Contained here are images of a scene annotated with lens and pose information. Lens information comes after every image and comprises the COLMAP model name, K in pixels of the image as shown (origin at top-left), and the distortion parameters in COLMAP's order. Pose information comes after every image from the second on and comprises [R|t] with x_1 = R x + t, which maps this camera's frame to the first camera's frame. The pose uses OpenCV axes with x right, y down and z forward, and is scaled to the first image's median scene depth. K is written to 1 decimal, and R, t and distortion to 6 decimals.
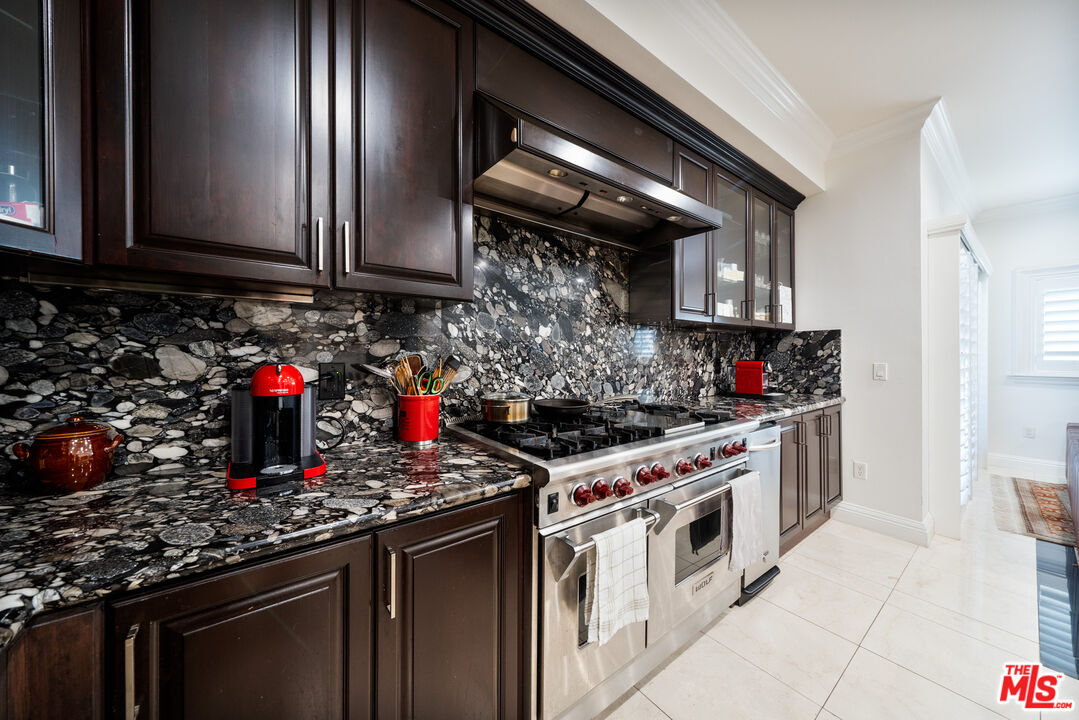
lens RADIAL K [[370.8, 0, 539.4], [0, 370.8, 356.6], [0, 0, 1]] dist [-0.000252, -0.000274]
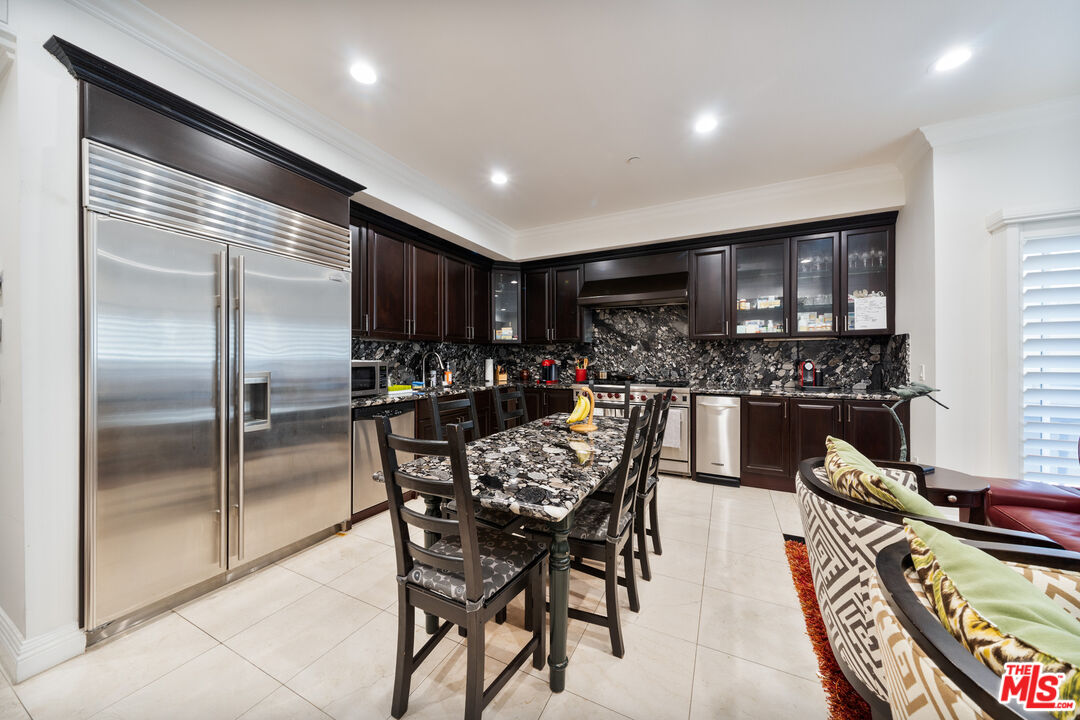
lens RADIAL K [[371.1, 0, 540.1], [0, 371.1, 358.2], [0, 0, 1]] dist [-0.000252, -0.000274]
pose [[0.442977, 0.001245, -0.896532, 2.004131], [-0.002754, 0.999996, 0.000028, 0.002450], [0.896529, 0.002457, 0.442979, -0.672062]]
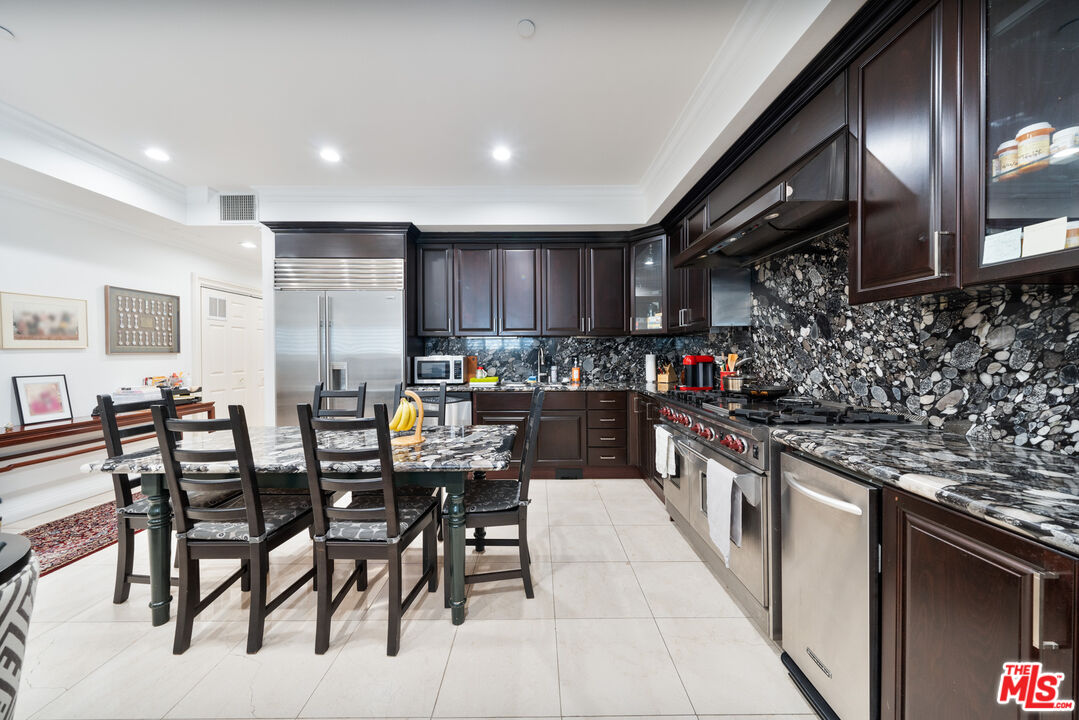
lens RADIAL K [[370.8, 0, 535.5], [0, 370.8, 356.0], [0, 0, 1]] dist [-0.000252, -0.000274]
pose [[-0.606418, 0.009547, -0.795089, 1.498770], [0.001089, 0.999937, 0.011176, -0.005665], [0.795145, 0.005911, -0.606390, 1.062895]]
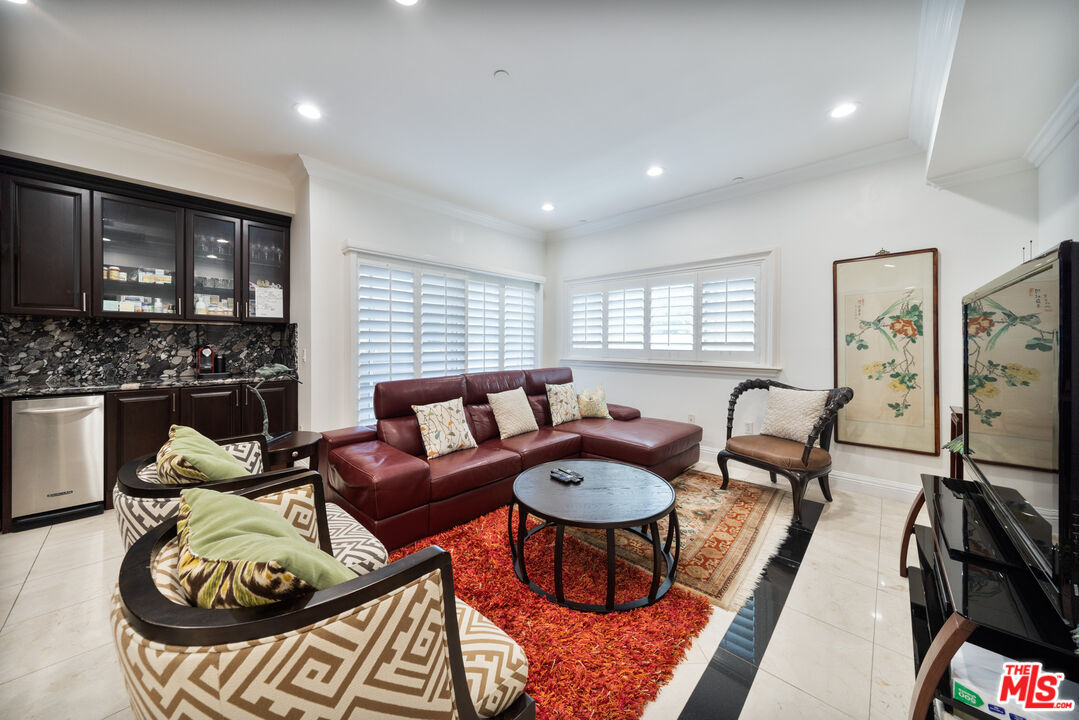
lens RADIAL K [[370.8, 0, 544.6], [0, 370.8, 345.0], [0, 0, 1]] dist [-0.000252, -0.000274]
pose [[0.983944, 0.003285, 0.178445, 2.189733], [-0.002918, 0.999993, -0.002318, 0.004920], [-0.178452, 0.001760, 0.983947, -0.636704]]
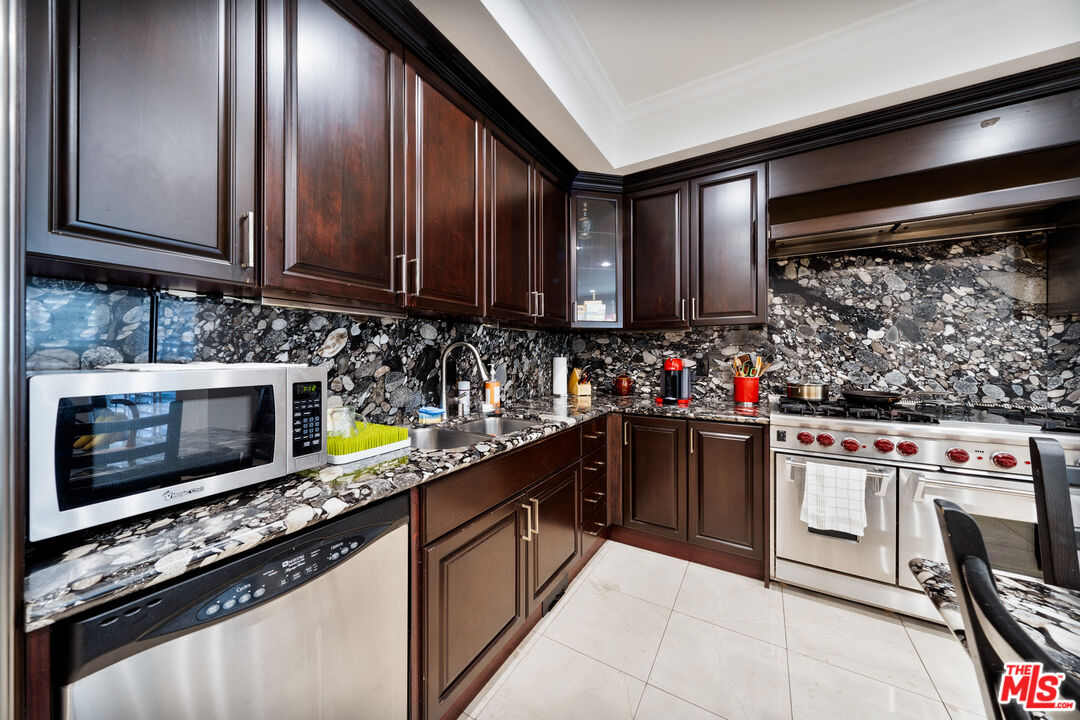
lens RADIAL K [[371.1, 0, 536.4], [0, 371.1, 353.9], [0, 0, 1]] dist [-0.000252, -0.000274]
pose [[0.368598, -0.001330, -0.929588, 0.733452], [-0.003825, 0.999988, -0.002948, 0.001448], [0.929581, 0.004643, 0.368588, -0.449788]]
